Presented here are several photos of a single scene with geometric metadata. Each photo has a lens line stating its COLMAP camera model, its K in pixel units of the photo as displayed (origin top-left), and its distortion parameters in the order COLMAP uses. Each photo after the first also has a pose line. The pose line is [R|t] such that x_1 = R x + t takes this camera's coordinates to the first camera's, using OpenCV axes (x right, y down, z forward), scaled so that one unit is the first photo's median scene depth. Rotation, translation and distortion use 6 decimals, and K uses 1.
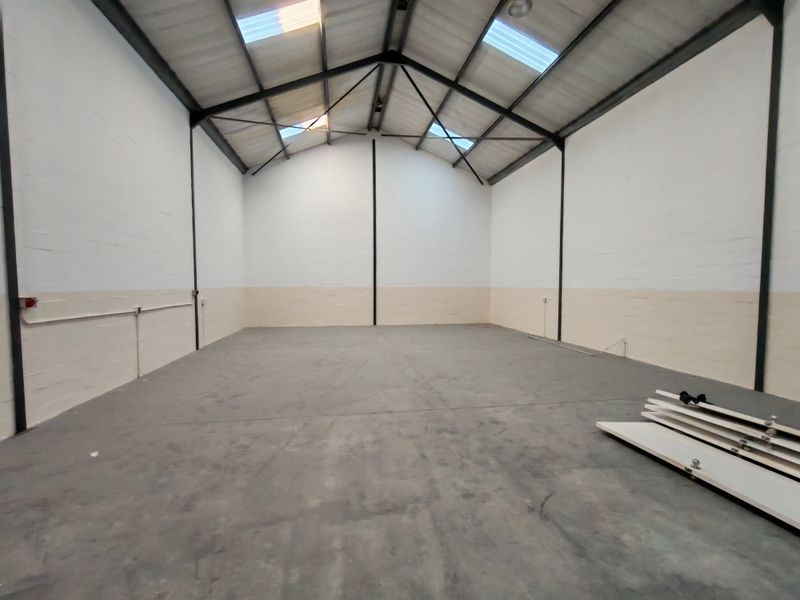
lens RADIAL K [[375.1, 0, 407.7], [0, 375.1, 301.7], [0, 0, 1]] dist [0.005995, -0.000381]
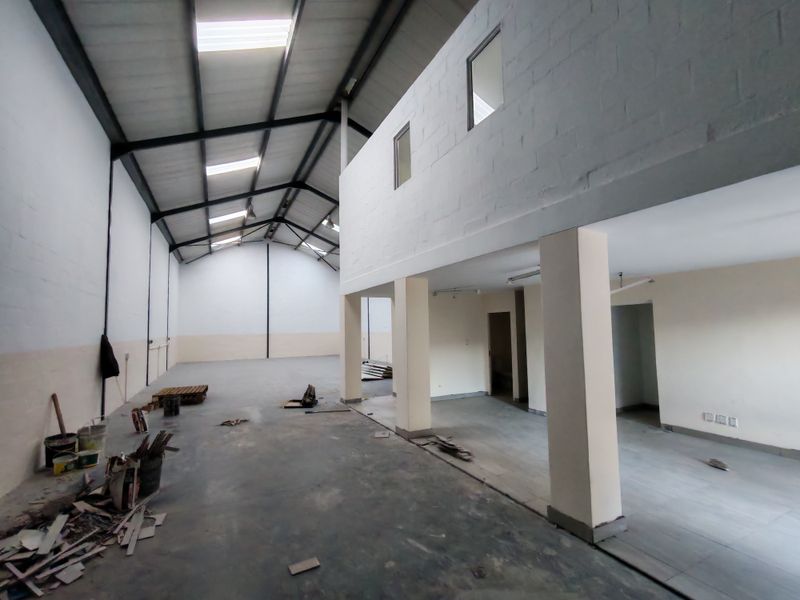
lens RADIAL K [[375.1, 0, 400.9], [0, 375.1, 303.8], [0, 0, 1]] dist [0.005995, -0.000381]
pose [[0.962715, -0.002313, 0.270507, 0.025707], [0.032602, 0.993667, -0.107531, 0.026309], [-0.268546, 0.112341, 0.956694, -0.724486]]
